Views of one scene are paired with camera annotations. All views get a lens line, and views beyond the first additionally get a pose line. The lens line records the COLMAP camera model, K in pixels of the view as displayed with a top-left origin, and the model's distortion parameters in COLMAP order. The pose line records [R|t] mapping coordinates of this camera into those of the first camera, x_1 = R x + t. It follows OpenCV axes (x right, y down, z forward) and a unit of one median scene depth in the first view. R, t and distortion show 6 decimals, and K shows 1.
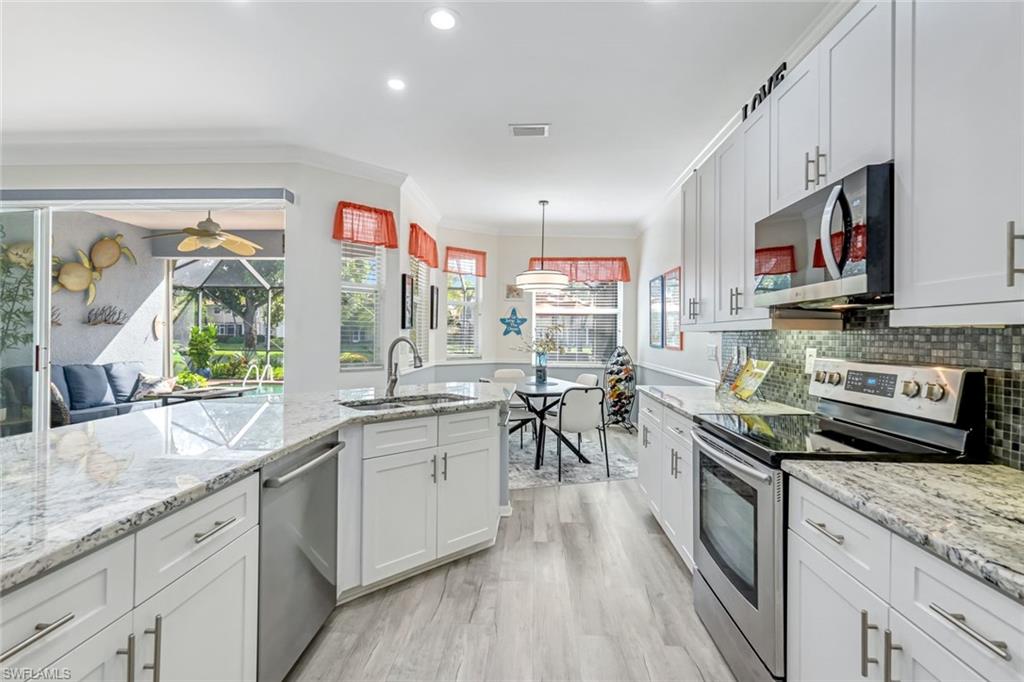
lens RADIAL K [[460.1, 0, 490.5], [0, 460.1, 338.3], [0, 0, 1]] dist [0.011516, -0.000101]
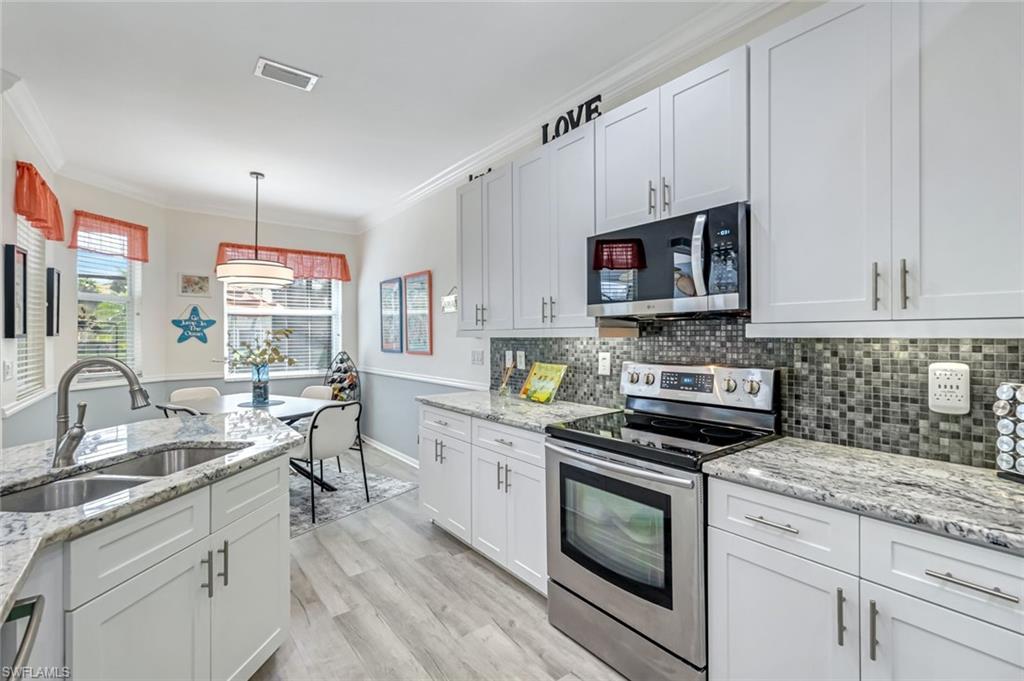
lens RADIAL K [[460.1, 0, 497.3], [0, 460.1, 338.2], [0, 0, 1]] dist [0.011516, -0.000101]
pose [[0.746351, -0.019888, 0.665256, -0.218689], [0.020131, 0.999771, 0.007303, -0.022409], [-0.665248, 0.007942, 0.746580, 0.262758]]
